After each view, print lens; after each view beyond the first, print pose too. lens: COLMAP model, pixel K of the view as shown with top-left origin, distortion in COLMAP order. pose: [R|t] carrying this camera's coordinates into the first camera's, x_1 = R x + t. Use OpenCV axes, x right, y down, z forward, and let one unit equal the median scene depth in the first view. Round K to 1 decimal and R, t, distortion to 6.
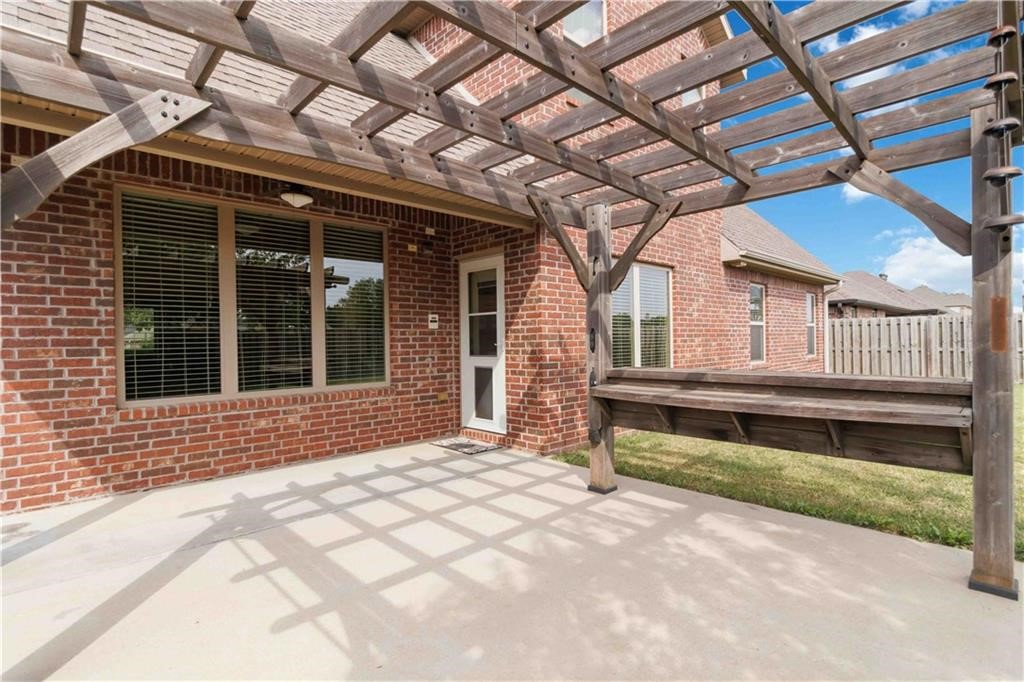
lens RADIAL K [[492.2, 0, 535.9], [0, 492.2, 340.3], [0, 0, 1]] dist [0.011410, -0.000288]
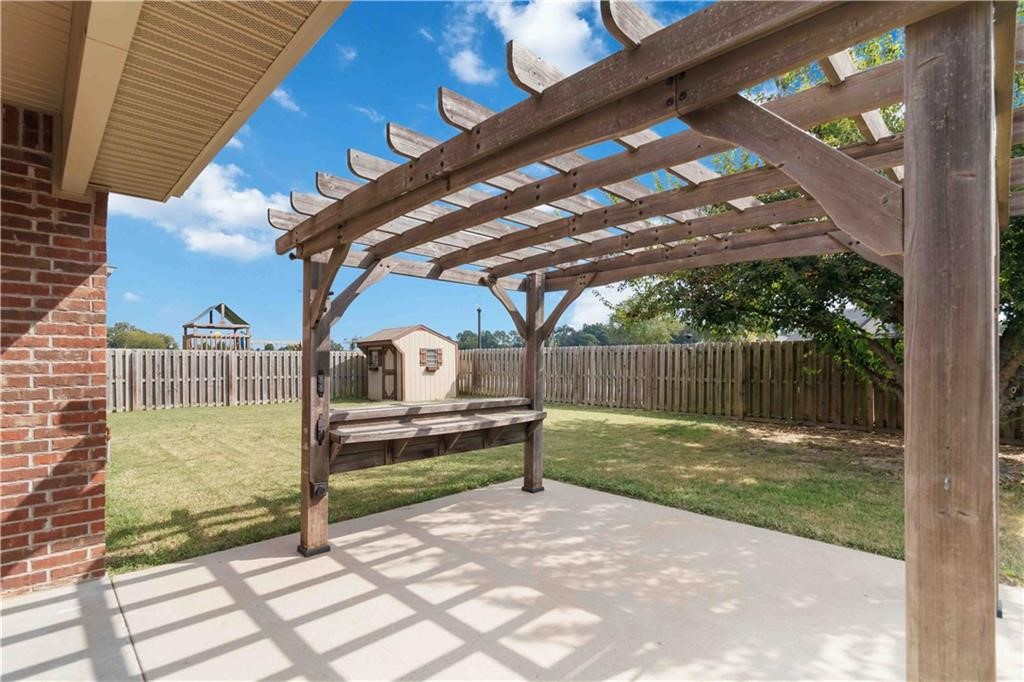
lens RADIAL K [[475.6, 0, 515.1], [0, 475.6, 357.6], [0, 0, 1]] dist [0.001275, 0.000091]
pose [[0.009226, 0.024641, 0.999654, -0.699482], [-0.001753, 0.999695, -0.024625, -0.025470], [-0.999956, -0.001525, 0.009267, 0.596589]]
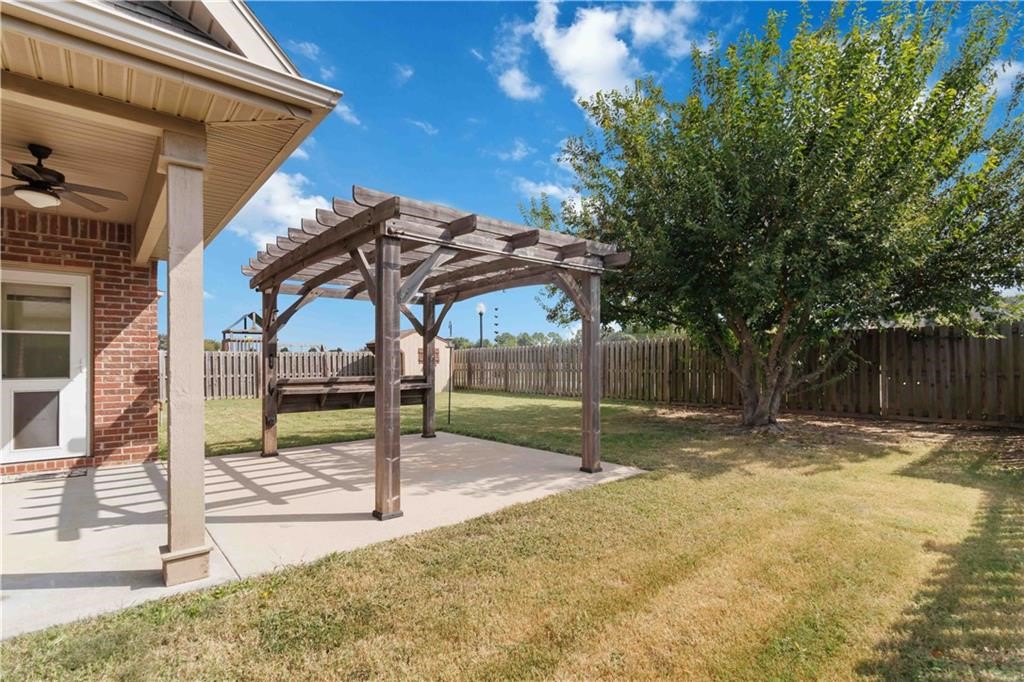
lens RADIAL K [[475.6, 0, 516.6], [0, 475.6, 359.1], [0, 0, 1]] dist [0.001275, 0.000091]
pose [[0.079327, 0.025212, 0.996530, -1.278824], [0.006150, 0.999649, -0.025781, 0.034108], [-0.996830, 0.008173, 0.079145, 0.073757]]
